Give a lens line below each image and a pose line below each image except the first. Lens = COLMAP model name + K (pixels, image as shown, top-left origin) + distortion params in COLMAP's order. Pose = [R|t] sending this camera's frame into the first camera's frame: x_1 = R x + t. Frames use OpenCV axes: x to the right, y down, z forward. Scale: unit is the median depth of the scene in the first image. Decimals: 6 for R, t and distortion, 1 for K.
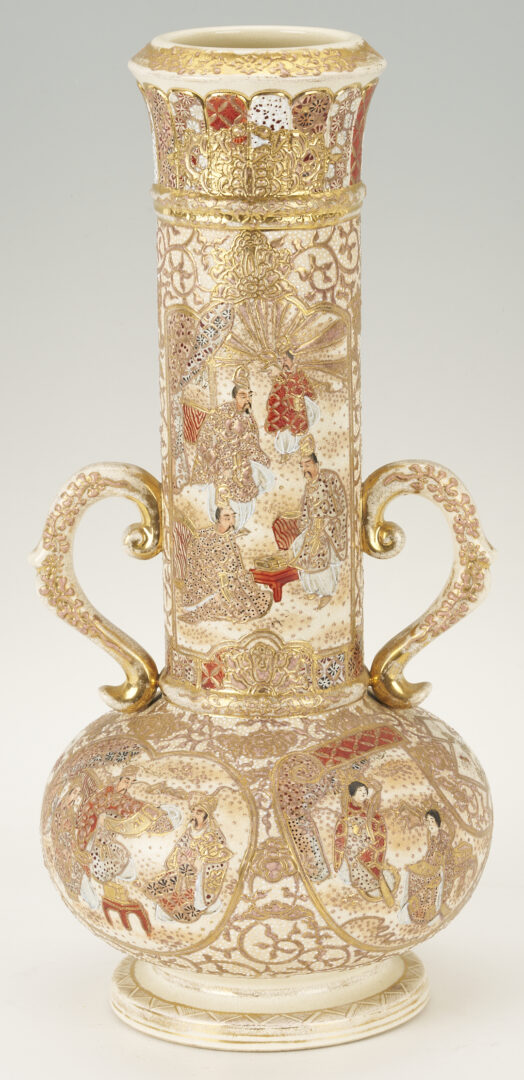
lens RADIAL K [[4448.5, 0, 280.6], [0, 4448.5, 499.2], [0, 0, 1]] dist [-0.077037, 0.000000]
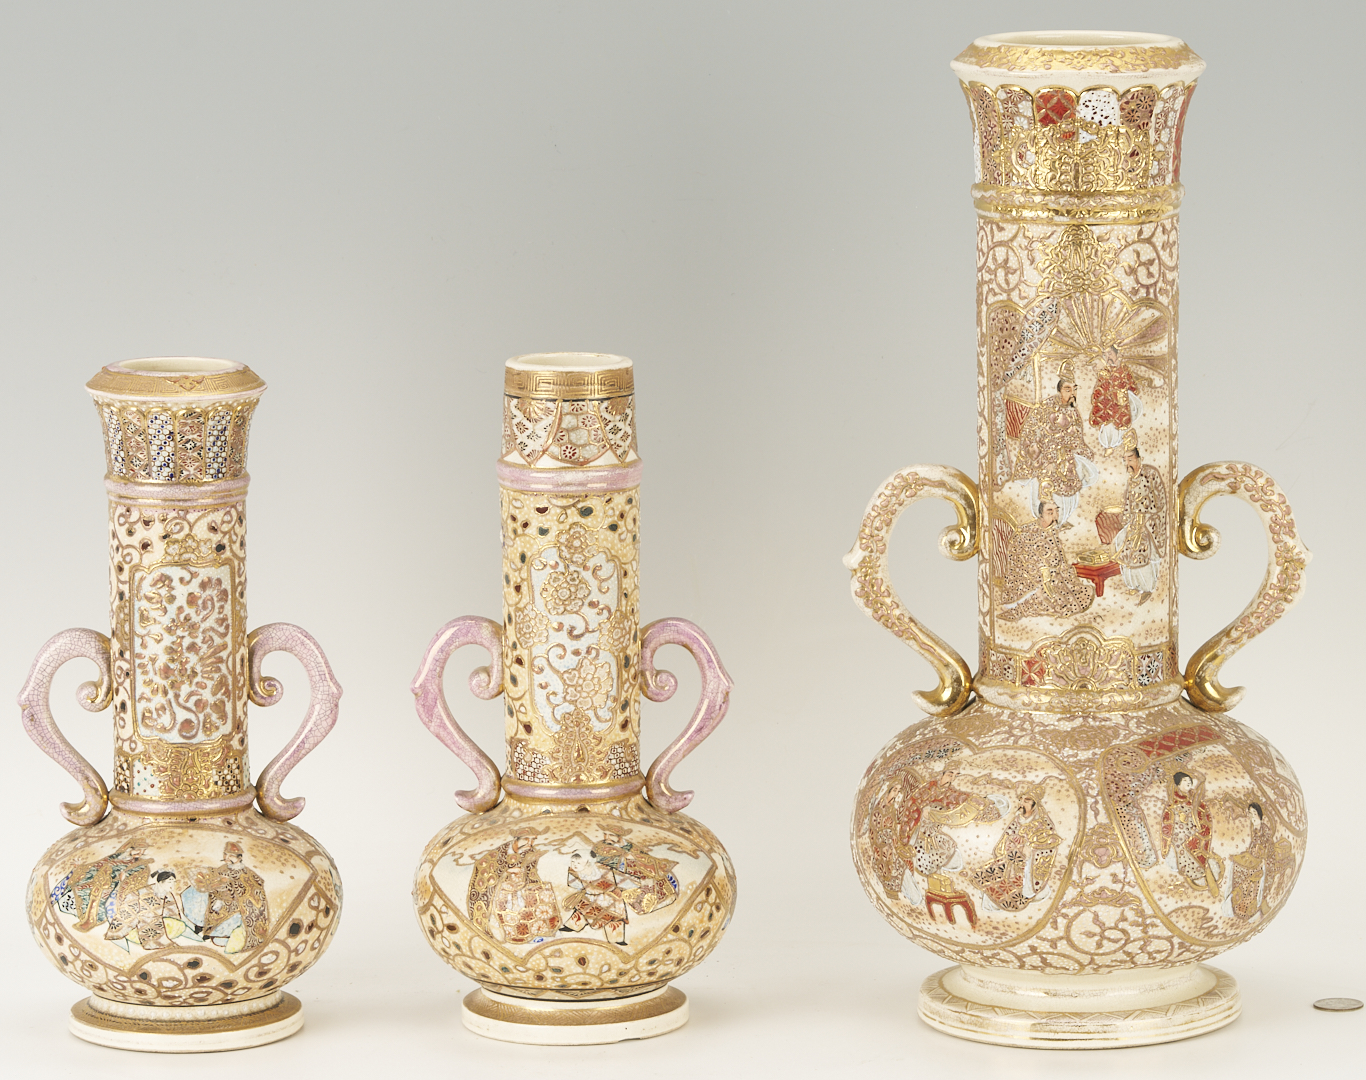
lens RADIAL K [[6479.1, 0, 685.9], [0, 6479.1, 540.5], [0, 0, 1]] dist [-0.137080, 0.000000]
pose [[0.999963, 0.000027, 0.008648, -0.107011], [0.000538, 0.997859, -0.065400, 0.106270], [-0.008632, 0.065402, 0.997822, -0.462178]]
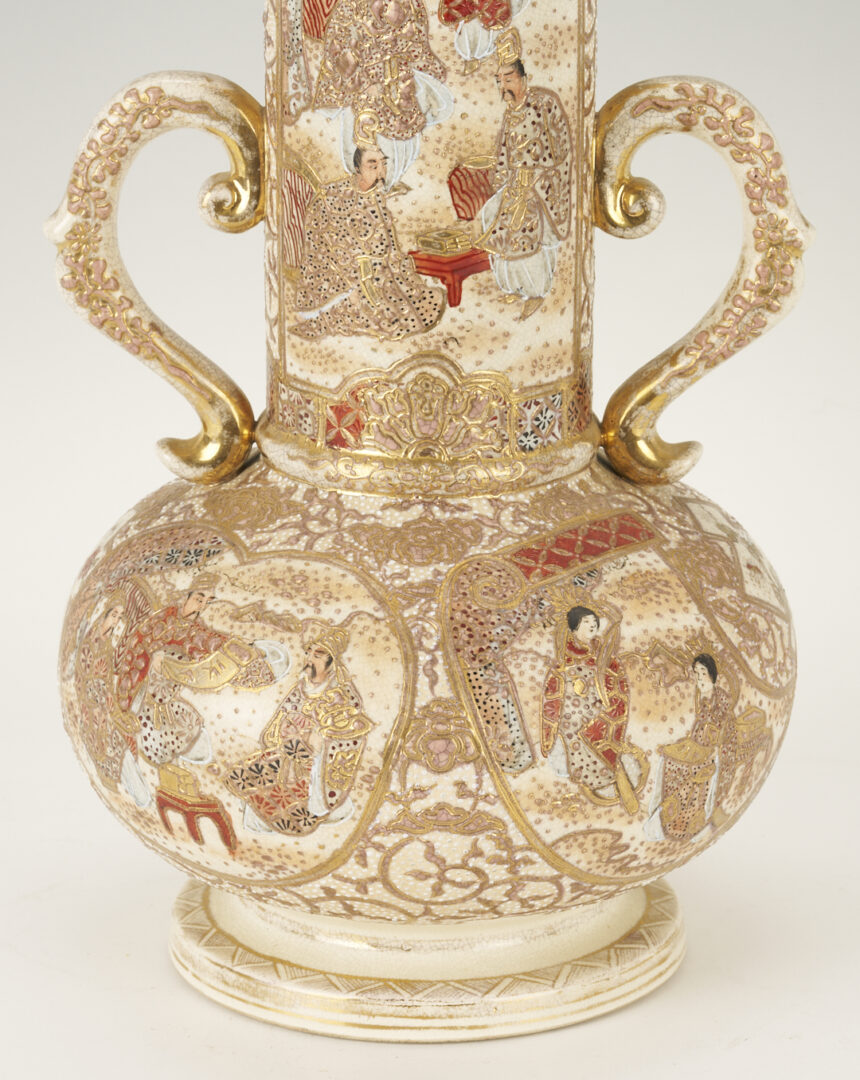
lens RADIAL K [[5122.6, 0, 479.6], [0, 5122.6, 569.3], [0, 0, 1]] dist [-0.137080, 0.000000]
pose [[0.999743, 0.016689, 0.015313, -0.007264], [-0.017789, 0.997041, 0.074786, 0.006653], [-0.014019, -0.075039, 0.997082, 0.305582]]
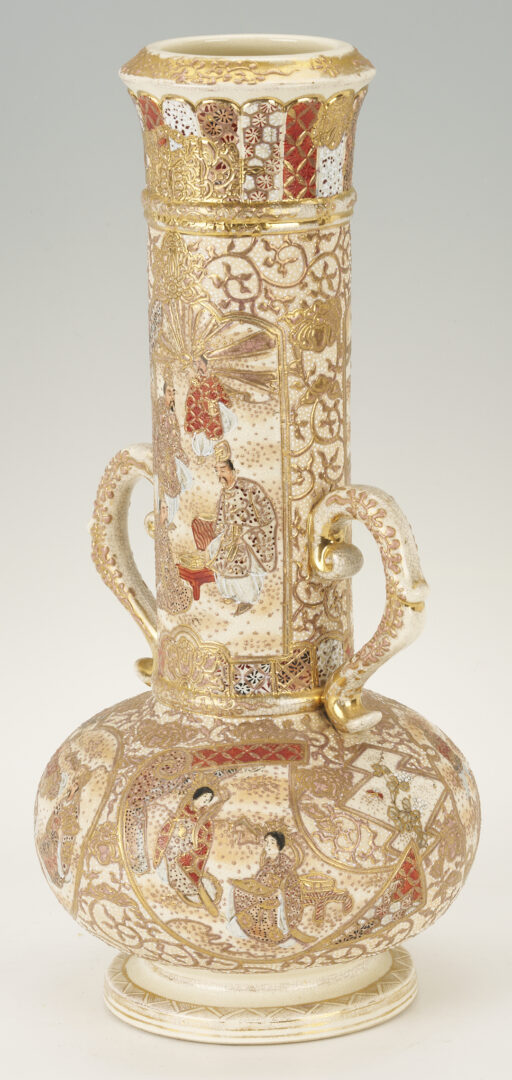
lens RADIAL K [[4209.8, 0, 259.5], [0, 4209.8, 549.2], [0, 0, 1]] dist [-0.068925, 0.000000]
pose [[0.729413, 0.159424, -0.665237, 0.648366], [-0.143822, 0.986468, 0.078711, -0.066245], [0.668784, 0.038262, 0.742472, 0.295072]]
